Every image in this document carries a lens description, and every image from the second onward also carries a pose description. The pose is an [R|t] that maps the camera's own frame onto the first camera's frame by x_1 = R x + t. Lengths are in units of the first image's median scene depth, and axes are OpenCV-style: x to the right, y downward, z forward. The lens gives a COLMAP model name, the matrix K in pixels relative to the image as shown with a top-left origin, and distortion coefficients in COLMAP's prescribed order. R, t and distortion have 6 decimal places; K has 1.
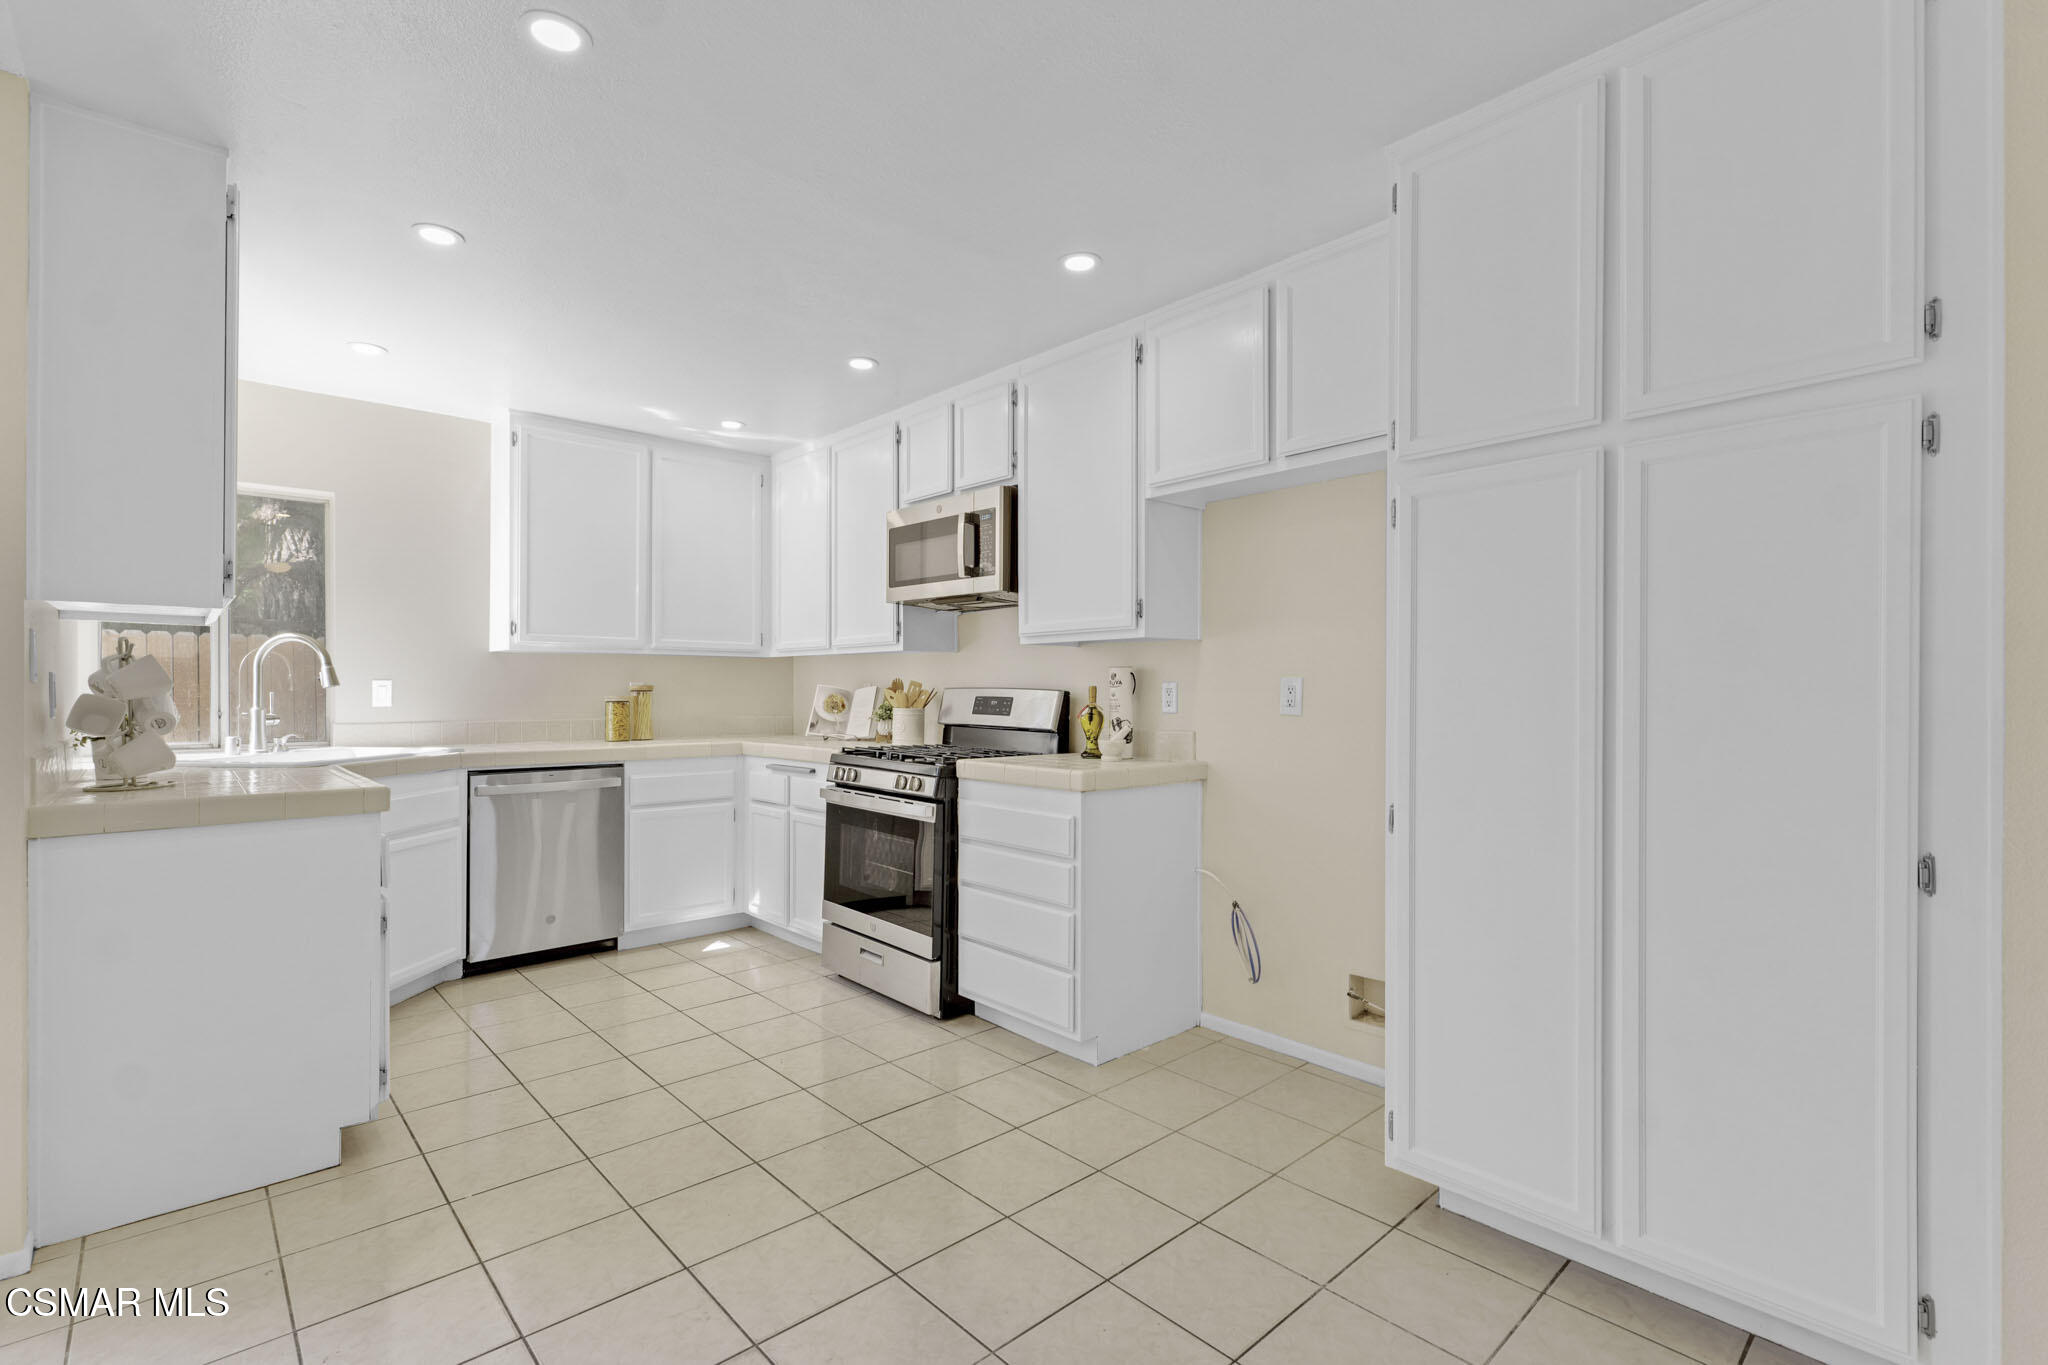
lens RADIAL K [[934.4, 0, 1039.2], [0, 934.4, 679.7], [0, 0, 1]] dist [0.000325, -0.000073]
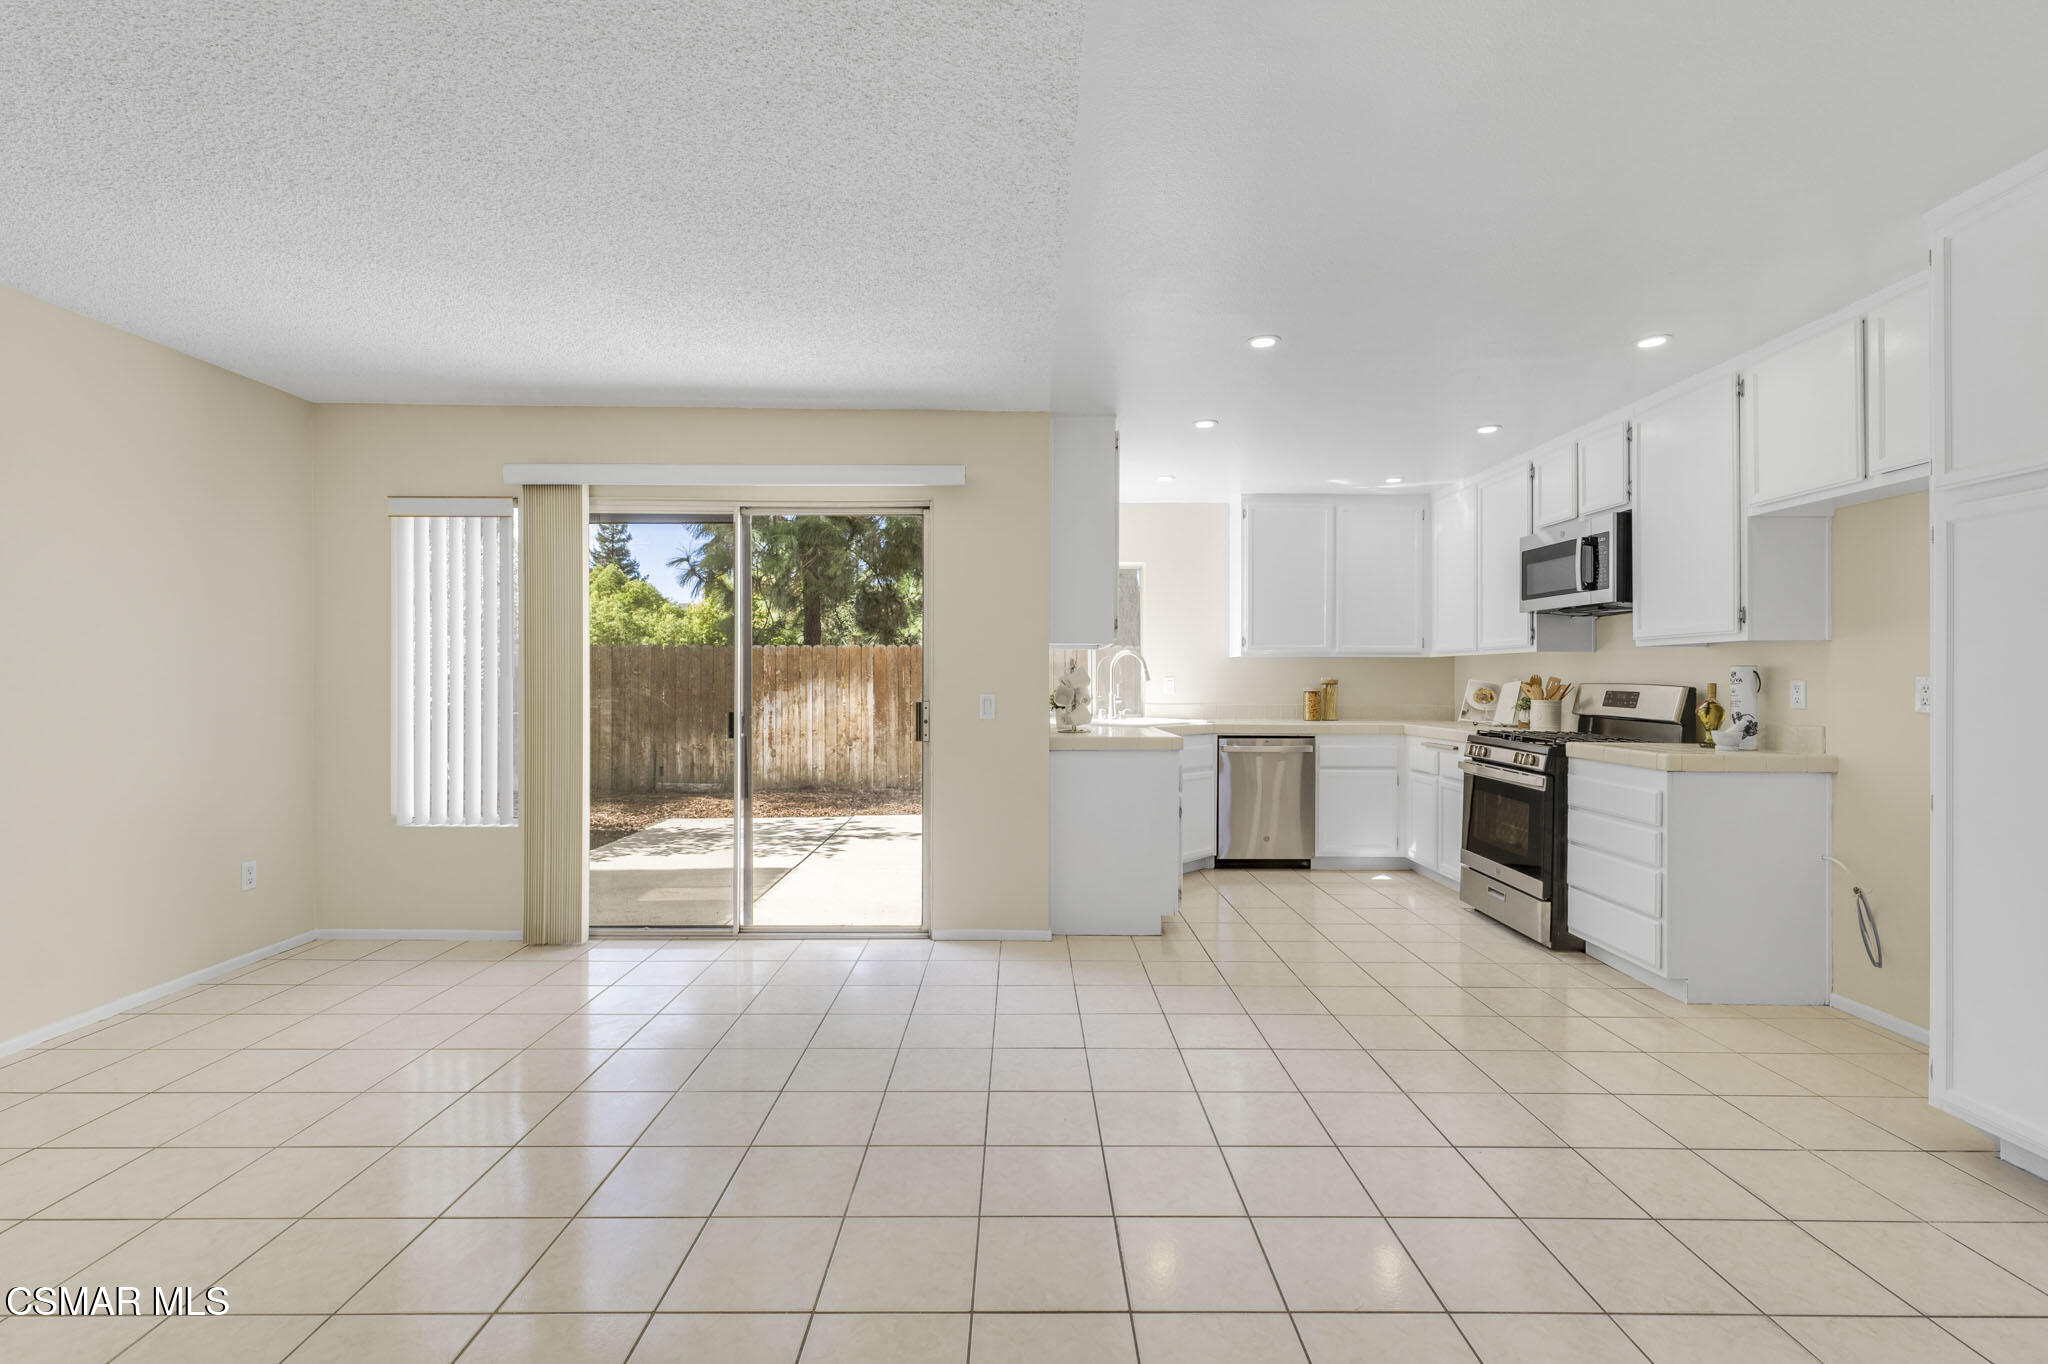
lens RADIAL K [[906.7, 0, 1022.8], [0, 906.7, 674.1], [0, 0, 1]] dist [0.001031, -0.000005]
pose [[0.729681, -0.002165, -0.683784, 0.182484], [0.005204, 0.999984, 0.002387, -0.009701], [0.683768, -0.005300, 0.729680, -0.320928]]
